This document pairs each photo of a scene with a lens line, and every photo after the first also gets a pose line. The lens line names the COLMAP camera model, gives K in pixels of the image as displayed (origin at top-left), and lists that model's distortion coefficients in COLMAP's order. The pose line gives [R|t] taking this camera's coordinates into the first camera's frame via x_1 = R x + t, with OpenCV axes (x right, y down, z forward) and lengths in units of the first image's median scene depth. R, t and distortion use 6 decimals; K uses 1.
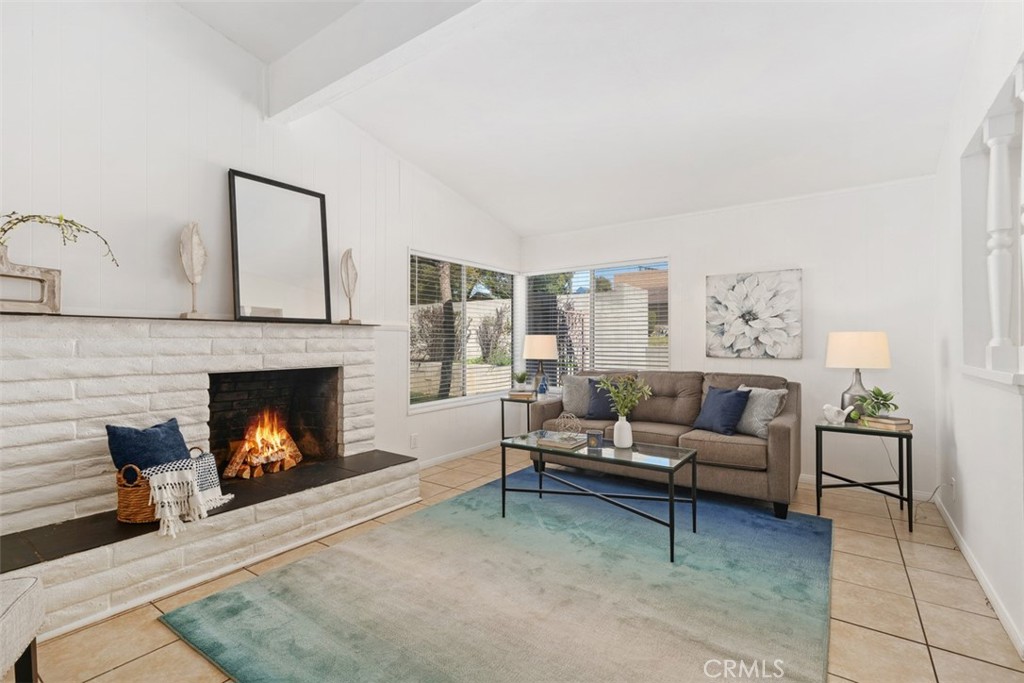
lens RADIAL K [[469.8, 0, 515.0], [0, 469.8, 341.1], [0, 0, 1]] dist [0.009480, -0.002718]
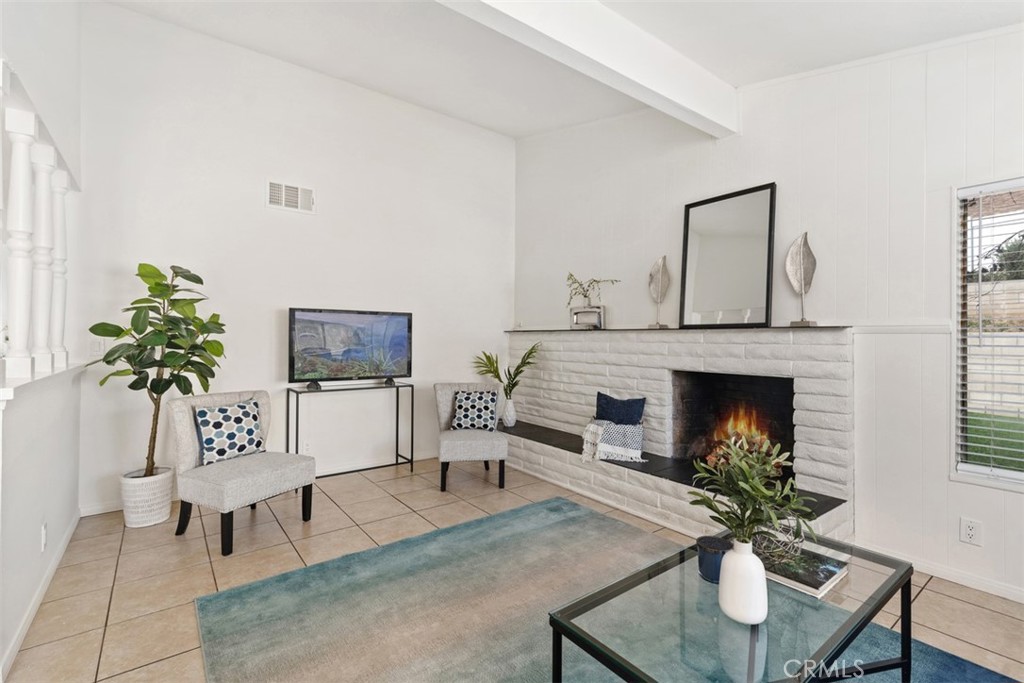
lens RADIAL K [[469.8, 0, 511.0], [0, 469.8, 339.0], [0, 0, 1]] dist [0.009480, -0.002718]
pose [[-0.305511, 0.001602, -0.952187, 0.748239], [-0.007781, 0.999961, 0.004179, -0.019074], [0.952157, 0.008685, -0.305487, 1.006205]]
